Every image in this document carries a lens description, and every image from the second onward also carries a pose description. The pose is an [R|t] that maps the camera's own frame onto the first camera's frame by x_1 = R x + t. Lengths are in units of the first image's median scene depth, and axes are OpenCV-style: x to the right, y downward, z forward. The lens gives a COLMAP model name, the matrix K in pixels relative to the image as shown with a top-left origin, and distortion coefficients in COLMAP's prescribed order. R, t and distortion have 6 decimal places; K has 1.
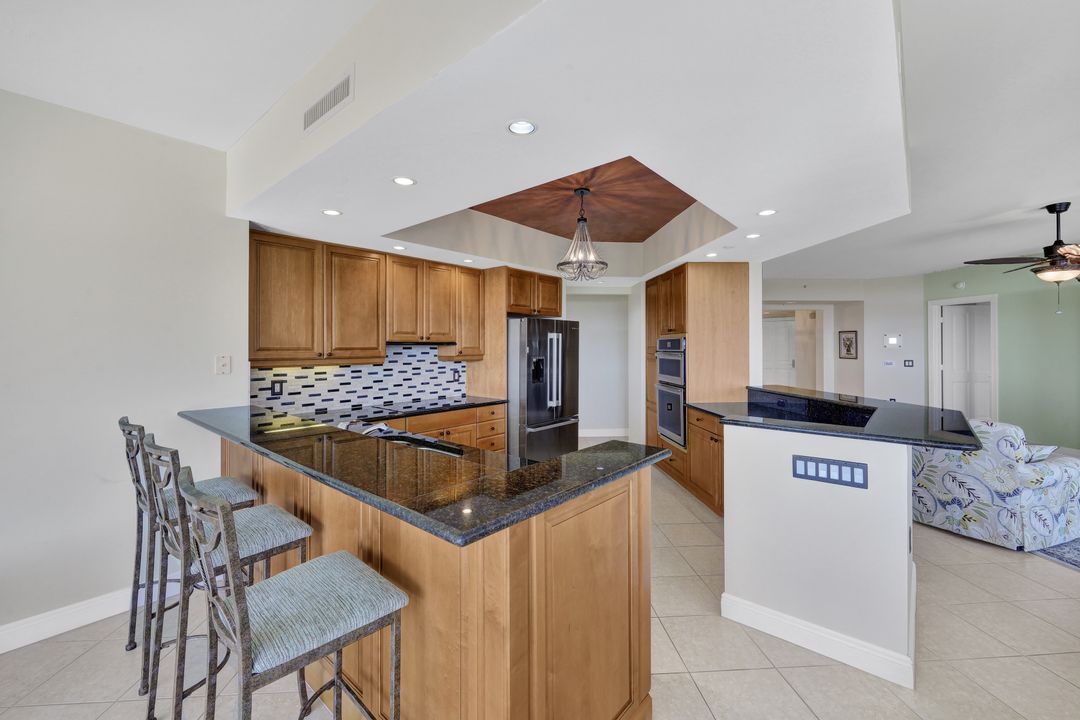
lens RADIAL K [[435.2, 0, 536.3], [0, 435.2, 341.2], [0, 0, 1]] dist [0.001112, 0.000353]
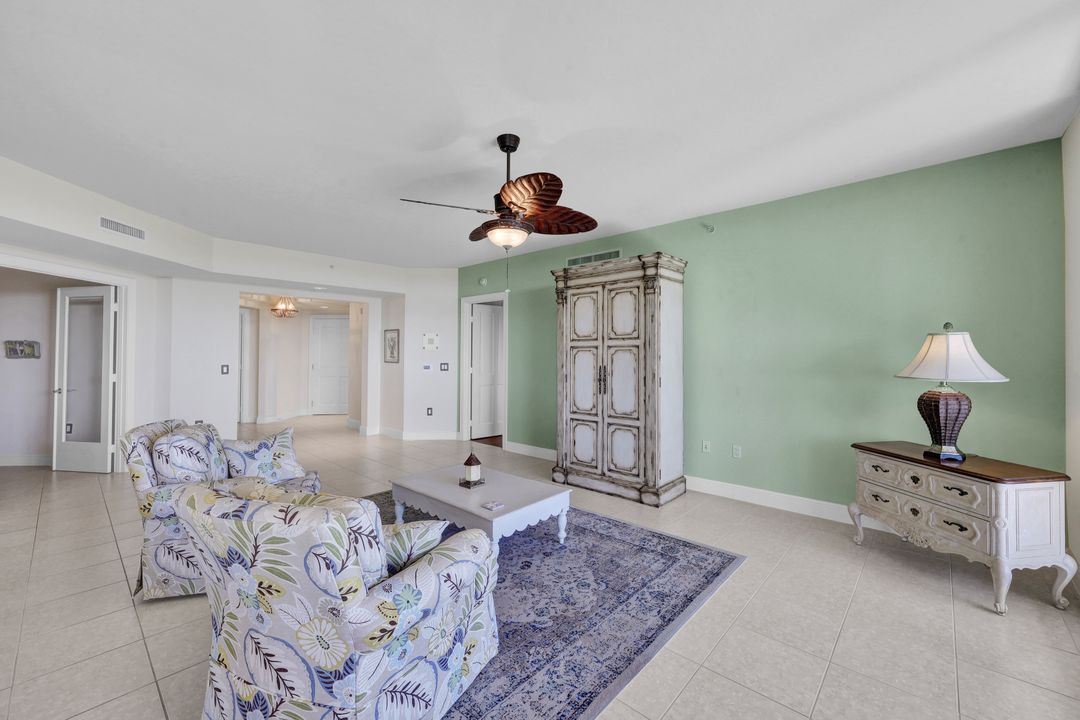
lens RADIAL K [[437.0, 0, 535.4], [0, 437.0, 350.9], [0, 0, 1]] dist [-0.000713, -0.000167]
pose [[0.721769, 0.005632, 0.692111, 0.752780], [-0.008713, 0.999962, 0.000949, 0.032356], [-0.692079, -0.006715, 0.721790, 0.461313]]
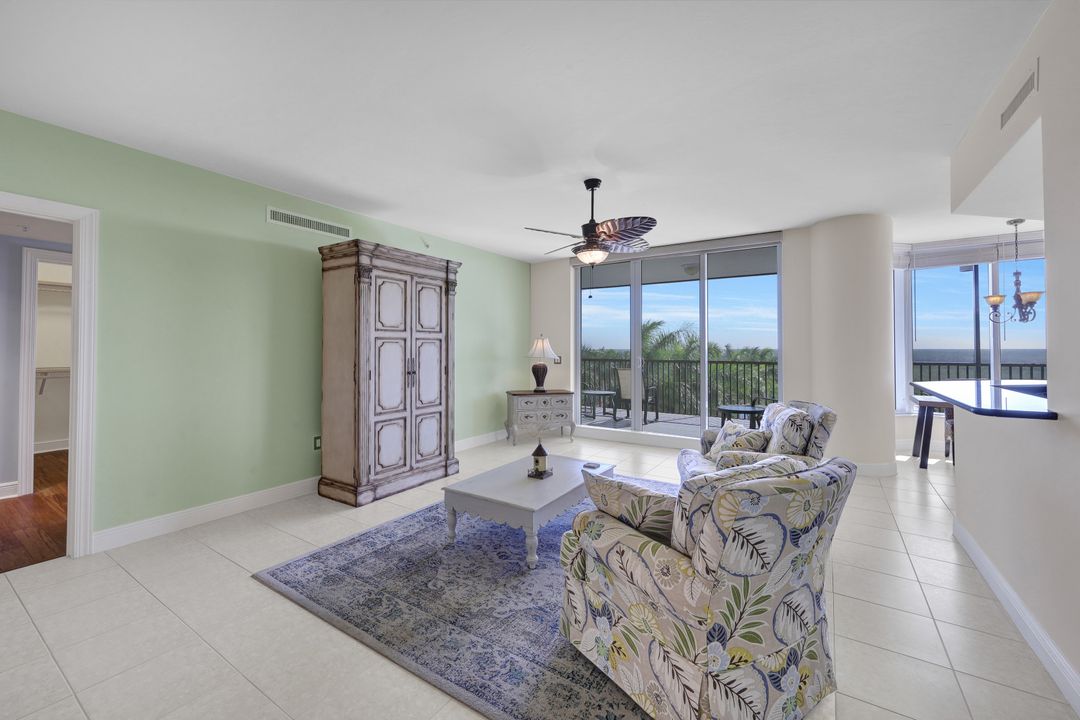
lens RADIAL K [[437.0, 0, 535.4], [0, 437.0, 350.9], [0, 0, 1]] dist [-0.000713, -0.000167]
pose [[-0.797560, -0.000157, 0.603239, 0.744010], [-0.006193, 0.999949, -0.007928, 0.058734], [-0.603207, -0.010059, -0.797521, 1.848615]]
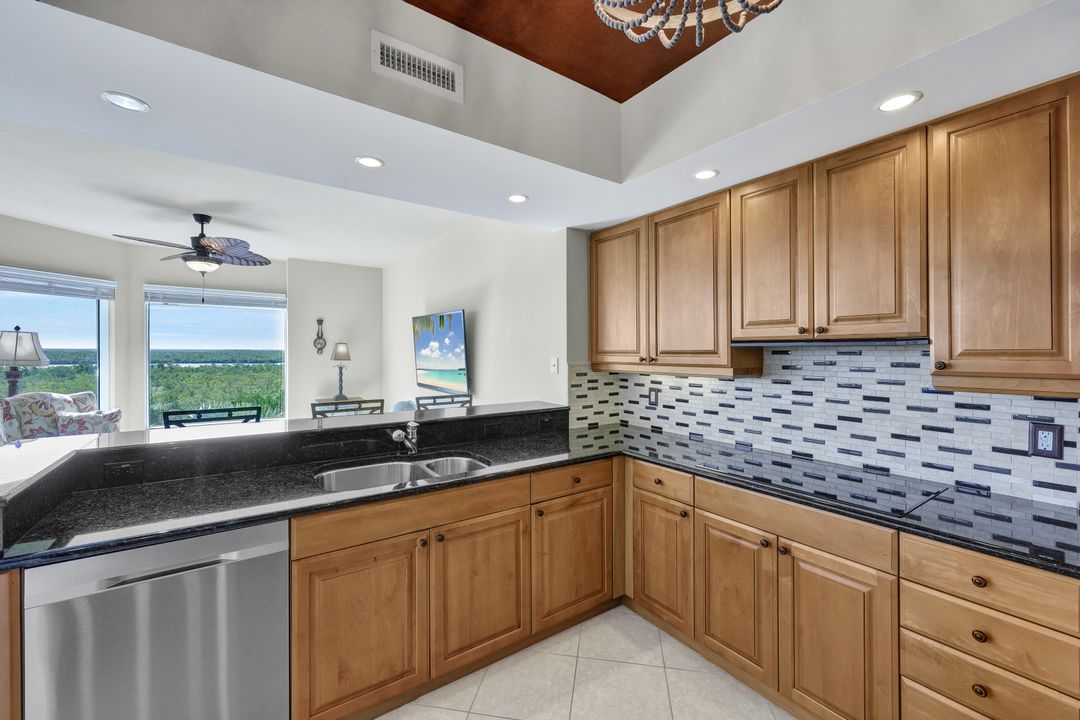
lens RADIAL K [[437.0, 0, 535.4], [0, 437.0, 350.9], [0, 0, 1]] dist [-0.000713, -0.000167]
pose [[-0.242915, 0.000878, -0.970047, 0.283245], [0.009467, 0.999954, -0.001466, 0.013274], [0.970001, -0.009540, -0.242912, 0.903587]]
